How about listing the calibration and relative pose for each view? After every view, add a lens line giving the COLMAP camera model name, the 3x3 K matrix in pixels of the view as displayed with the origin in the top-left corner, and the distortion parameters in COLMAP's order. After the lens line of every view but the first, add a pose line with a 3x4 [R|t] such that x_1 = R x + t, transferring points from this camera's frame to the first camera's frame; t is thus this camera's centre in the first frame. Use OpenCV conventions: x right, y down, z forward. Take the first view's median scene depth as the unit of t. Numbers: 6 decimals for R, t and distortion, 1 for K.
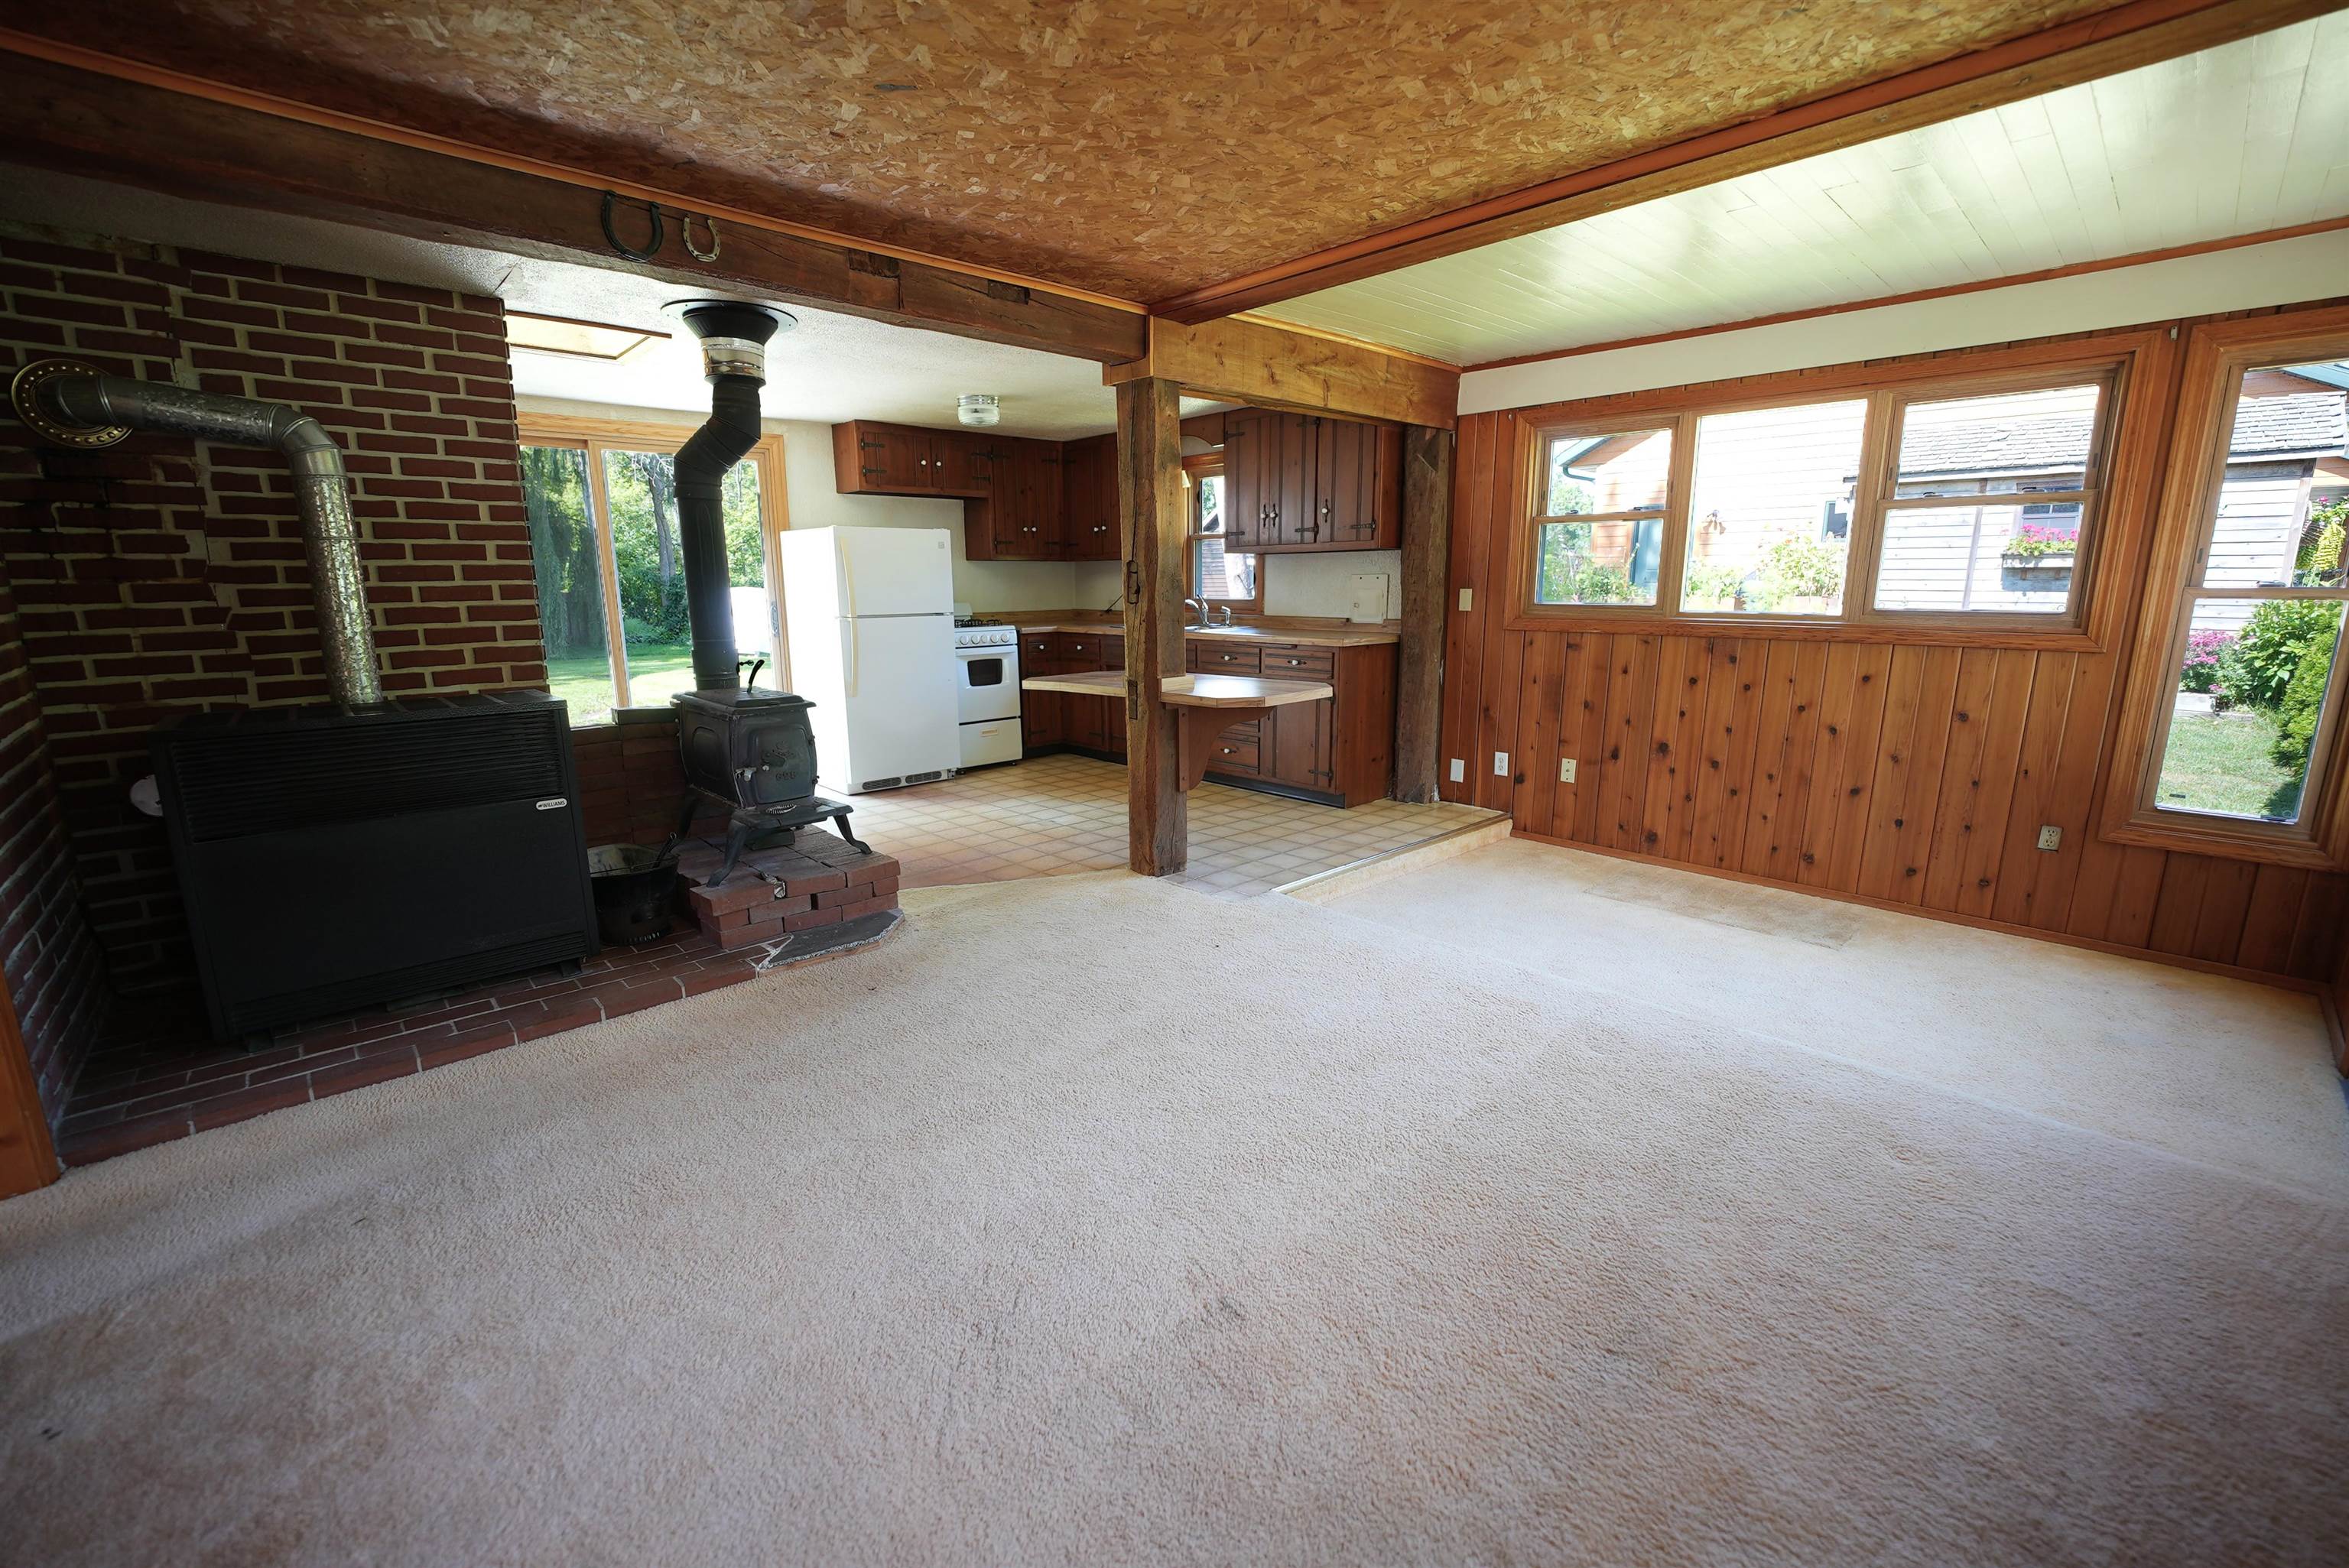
lens RADIAL K [[955.9, 0, 1185.7], [0, 955.9, 780.6], [0, 0, 1]] dist [-0.027625, 0.000373]
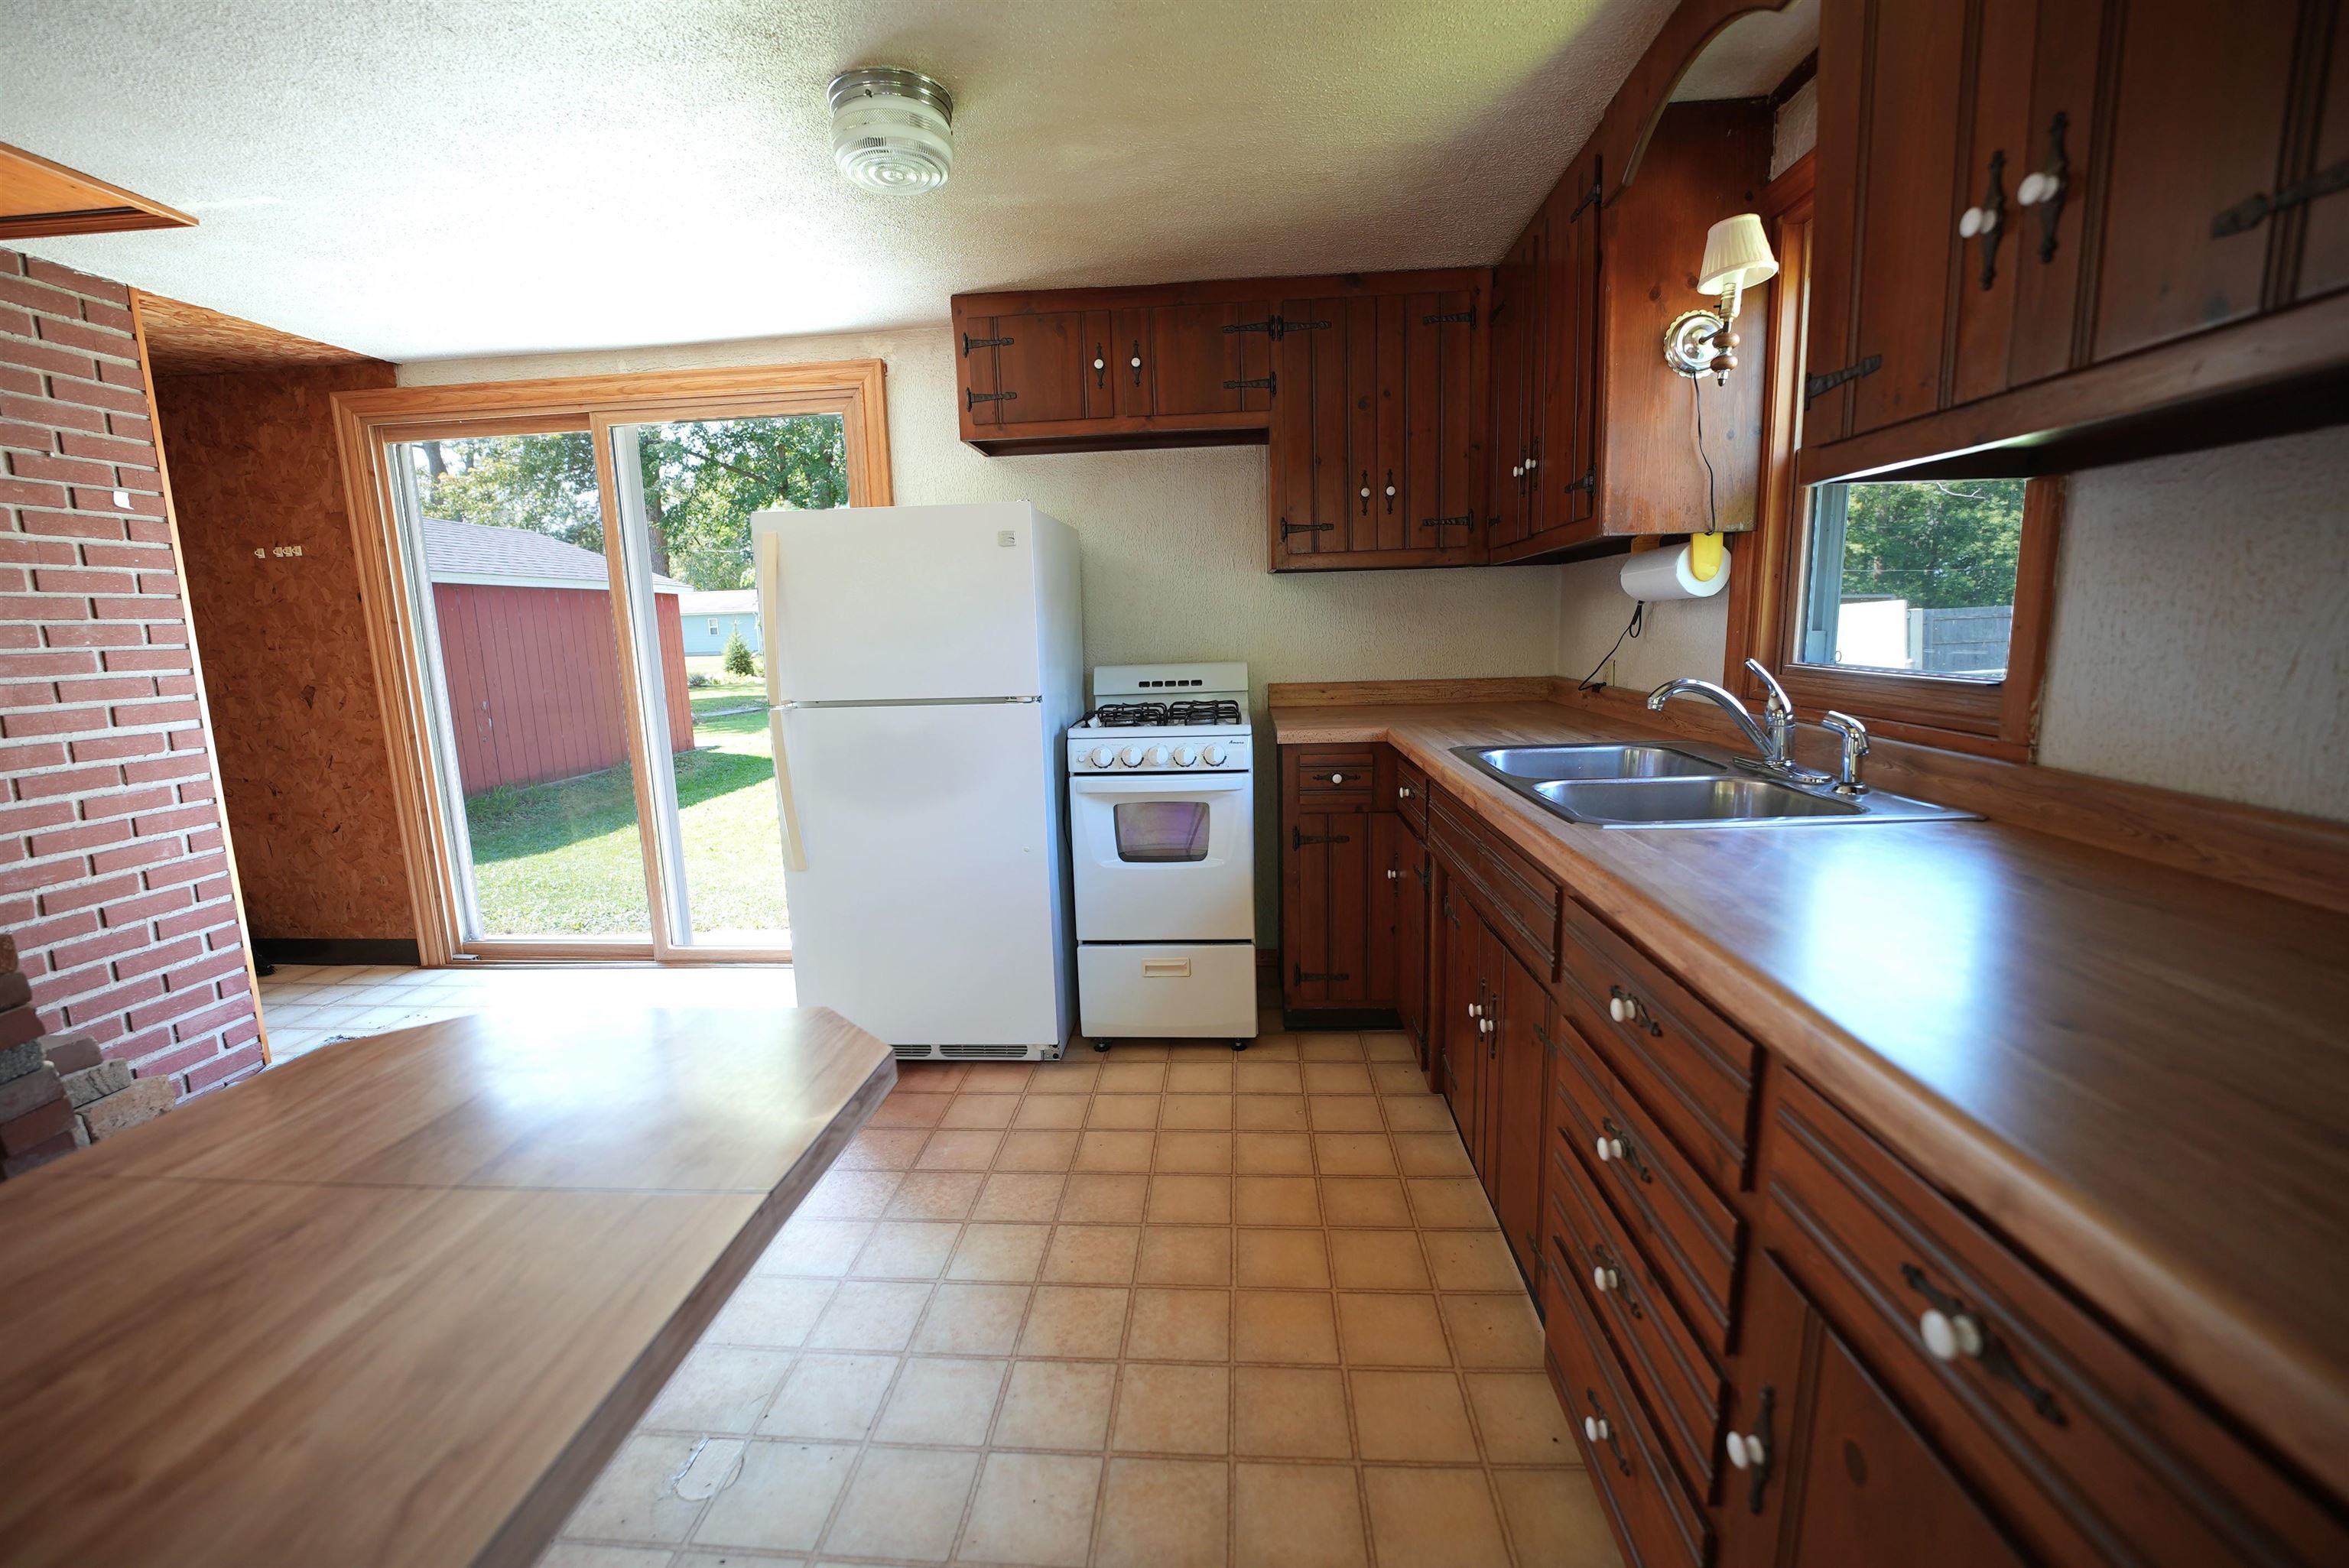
lens RADIAL K [[955.9, 0, 1176.6], [0, 955.9, 783.9], [0, 0, 1]] dist [-0.027625, 0.000373]
pose [[0.678947, 0.109713, -0.725944, 0.130983], [-0.126510, 0.991464, 0.031522, -0.192233], [0.723206, 0.070438, 0.687031, 0.911202]]
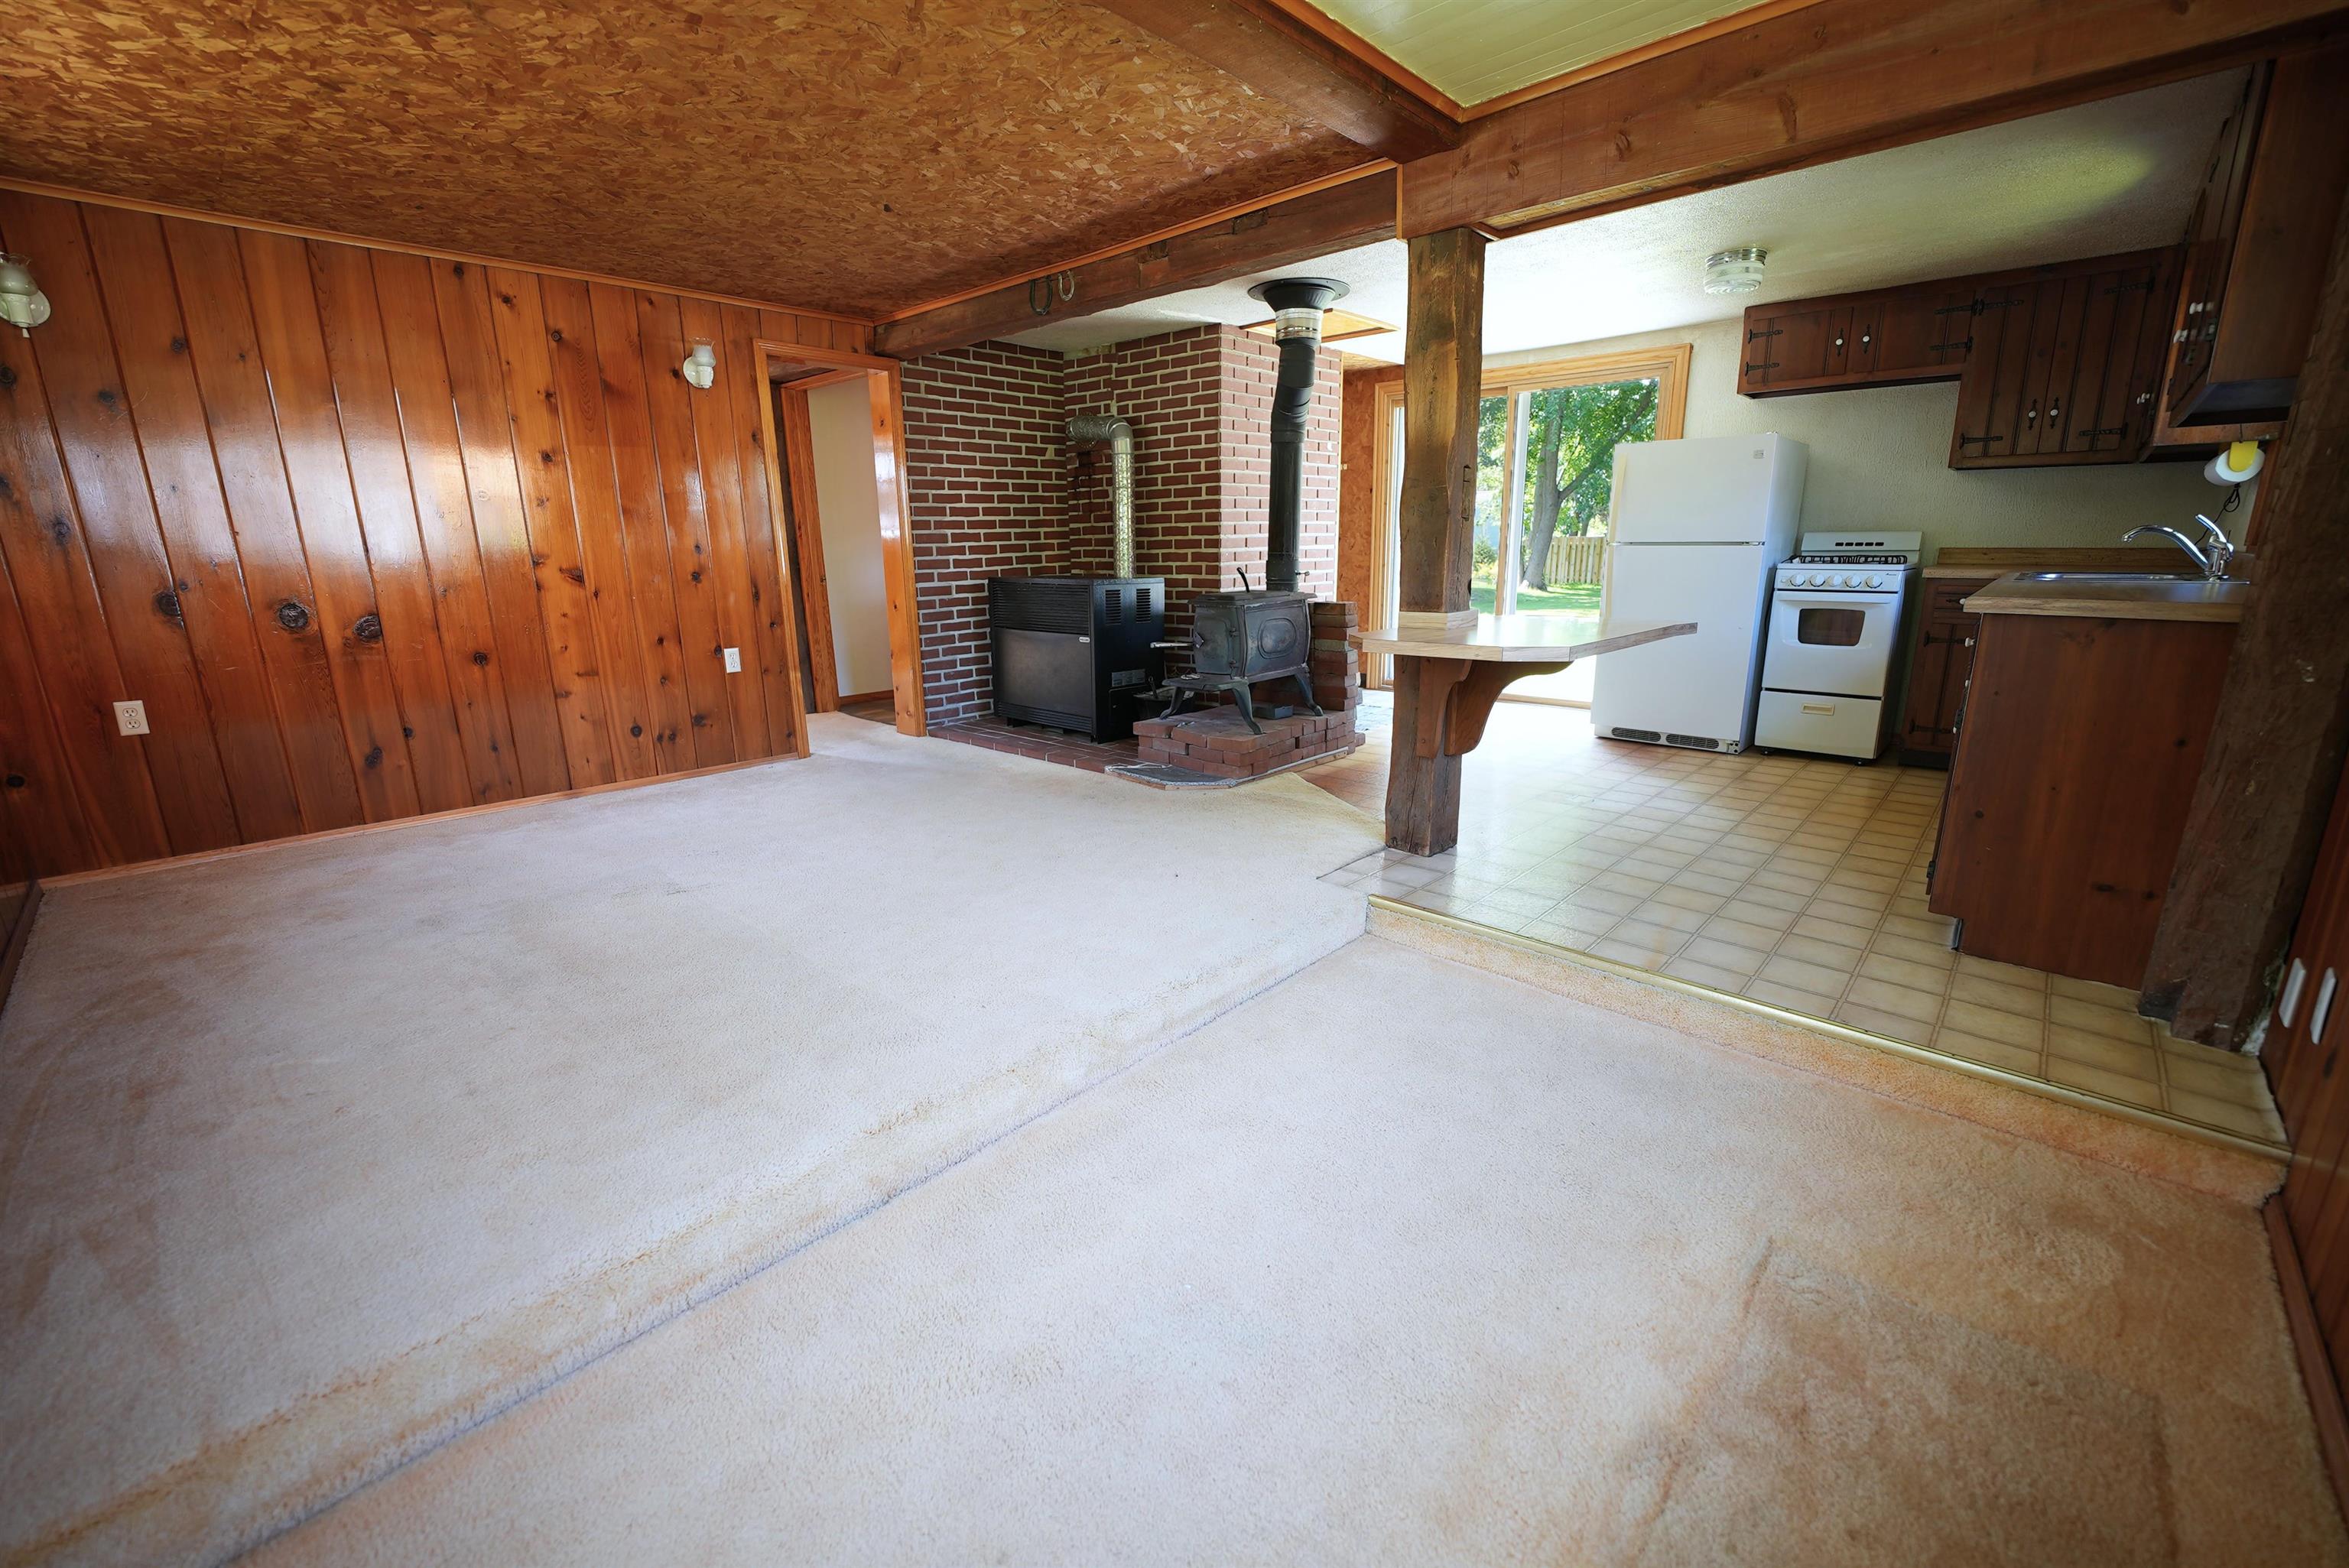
lens RADIAL K [[955.9, 0, 1167.5], [0, 955.9, 782.3], [0, 0, 1]] dist [-0.027625, 0.000373]
pose [[0.053291, 0.248221, -0.967237, 0.628350], [-0.188872, 0.953635, 0.234324, -0.094346], [0.980555, 0.170197, 0.097703, 0.582367]]
